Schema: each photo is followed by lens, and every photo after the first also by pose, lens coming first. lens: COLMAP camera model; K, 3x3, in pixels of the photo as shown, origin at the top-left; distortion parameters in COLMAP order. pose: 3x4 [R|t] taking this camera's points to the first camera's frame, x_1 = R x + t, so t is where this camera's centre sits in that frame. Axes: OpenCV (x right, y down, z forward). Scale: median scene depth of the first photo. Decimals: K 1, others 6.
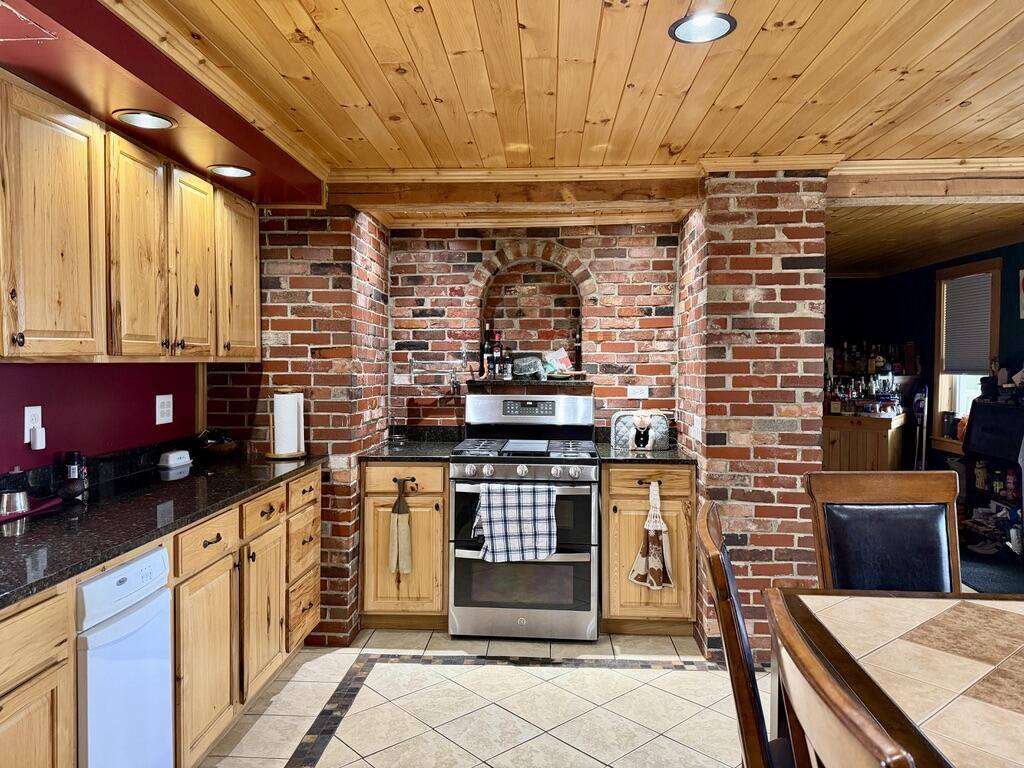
lens RADIAL K [[715.9, 0, 512.0], [0, 715.9, 384.0], [0, 0, 1]] dist [0.122694, -0.140453]
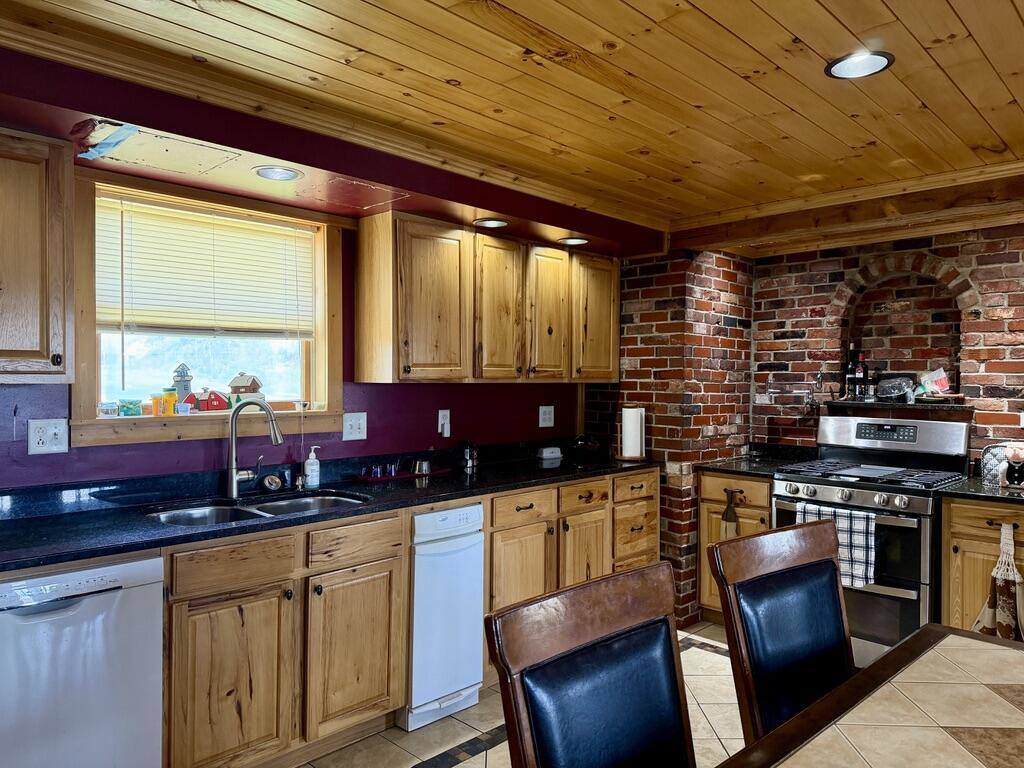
lens RADIAL K [[715.9, 0, 512.0], [0, 715.9, 384.0], [0, 0, 1]] dist [0.122694, -0.140453]
pose [[0.752847, 0.007912, -0.658148, 0.330987], [-0.024101, 0.999589, -0.015551, -0.003612], [0.657754, 0.027570, 0.752728, -0.054548]]
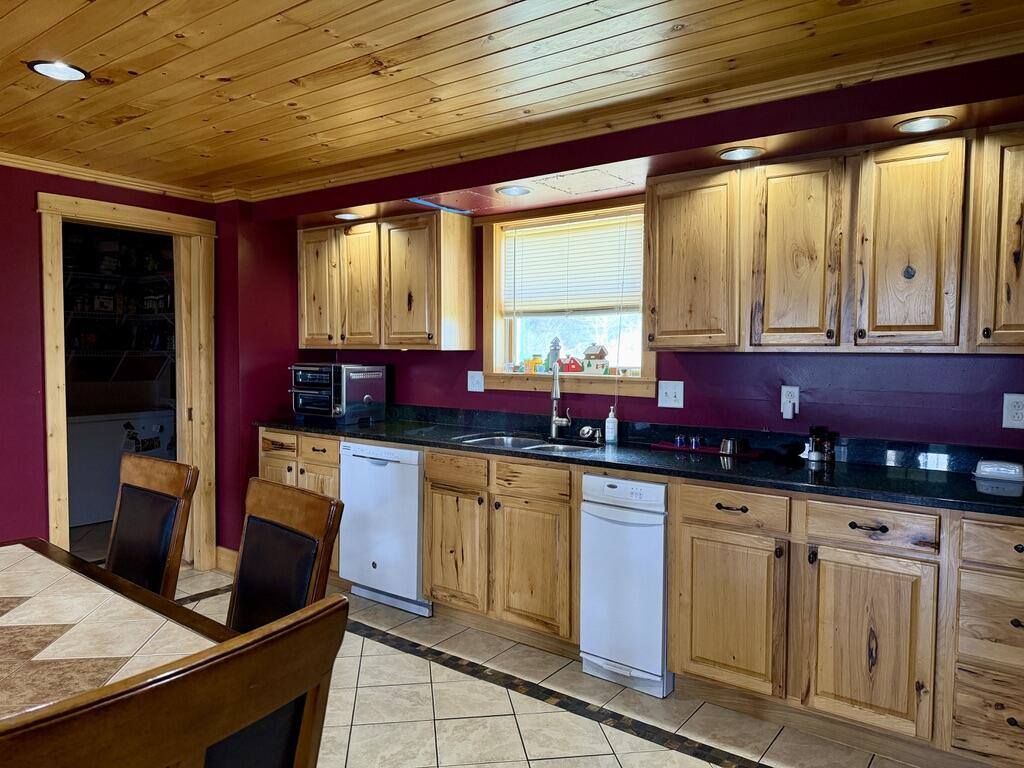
lens RADIAL K [[716.2, 0, 512.0], [0, 716.2, 384.0], [0, 0, 1]] dist [0.091869, -0.141686]
pose [[-0.558098, 0.031632, -0.829172, 0.474017], [-0.034851, 0.997498, 0.061512, -0.023784], [0.829043, 0.063227, -0.555599, 0.889617]]
